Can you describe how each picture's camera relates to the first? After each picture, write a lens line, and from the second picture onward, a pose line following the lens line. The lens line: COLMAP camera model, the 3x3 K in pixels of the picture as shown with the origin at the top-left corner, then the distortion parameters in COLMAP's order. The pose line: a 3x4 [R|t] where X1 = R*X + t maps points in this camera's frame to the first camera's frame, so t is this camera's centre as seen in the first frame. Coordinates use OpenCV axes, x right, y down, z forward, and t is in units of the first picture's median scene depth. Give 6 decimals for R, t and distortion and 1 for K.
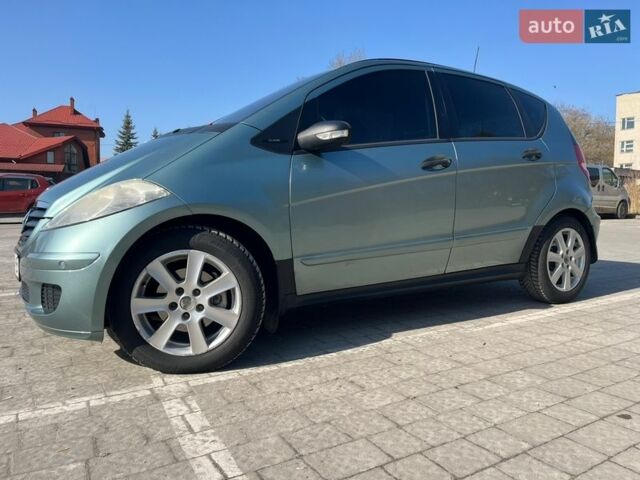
lens RADIAL K [[502.2, 0, 320.0], [0, 502.2, 240.0], [0, 0, 1]] dist [0.073135, -0.113723]
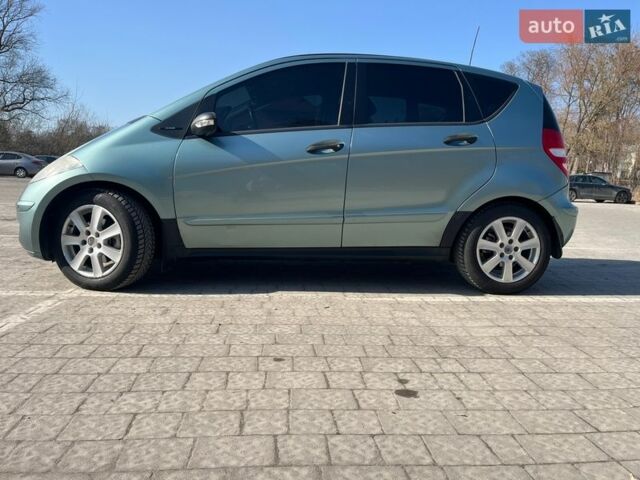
lens RADIAL K [[502.2, 0, 320.0], [0, 502.2, 240.0], [0, 0, 1]] dist [0.073135, -0.113723]
pose [[0.897056, 0.086049, -0.433458, 0.833394], [-0.073651, 0.996252, 0.045350, 0.004709], [0.435736, -0.008757, 0.900032, -0.022488]]
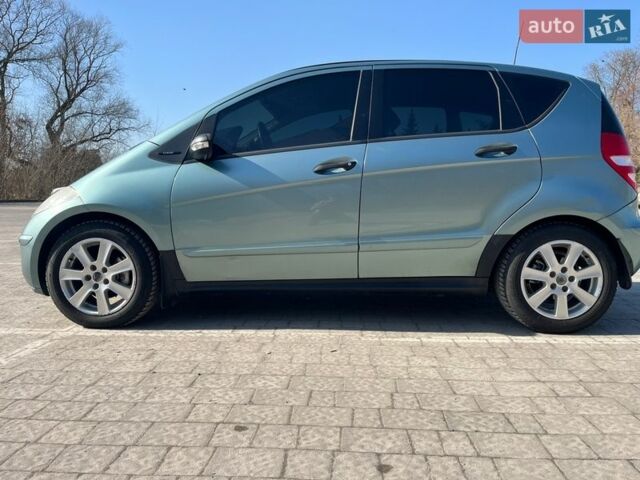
lens RADIAL K [[502.2, 0, 320.0], [0, 502.2, 240.0], [0, 0, 1]] dist [0.073135, -0.113723]
pose [[0.823928, 0.055010, -0.564018, 0.890394], [-0.050833, 0.998439, 0.023123, -0.032401], [0.564410, 0.009619, 0.825439, 0.188597]]
